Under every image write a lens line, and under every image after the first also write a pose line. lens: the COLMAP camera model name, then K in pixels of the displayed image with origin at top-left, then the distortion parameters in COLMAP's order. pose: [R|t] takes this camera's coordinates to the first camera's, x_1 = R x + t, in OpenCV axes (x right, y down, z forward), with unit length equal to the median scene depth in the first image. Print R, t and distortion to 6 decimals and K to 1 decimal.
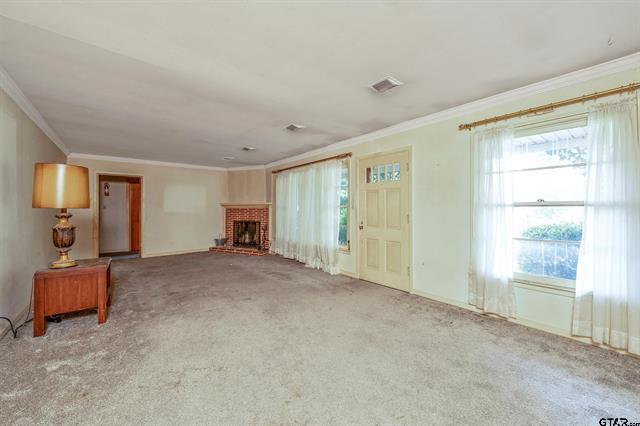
lens RADIAL K [[258.8, 0, 320.0], [0, 258.8, 213.0], [0, 0, 1]] dist [-0.000297, -0.000025]
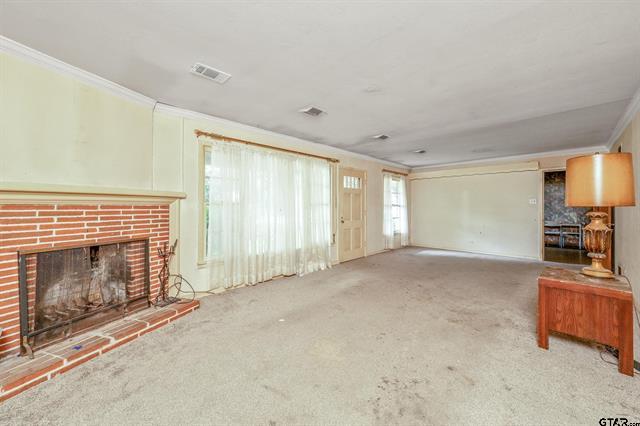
lens RADIAL K [[247.0, 0, 320.0], [0, 247.0, 213.0], [0, 0, 1]] dist [-0.001921, -0.000149]
pose [[-0.101532, -0.018417, 0.994662, -0.959664], [0.019939, 0.999590, 0.020543, -0.012480], [-0.994632, 0.021919, -0.101123, 1.145745]]
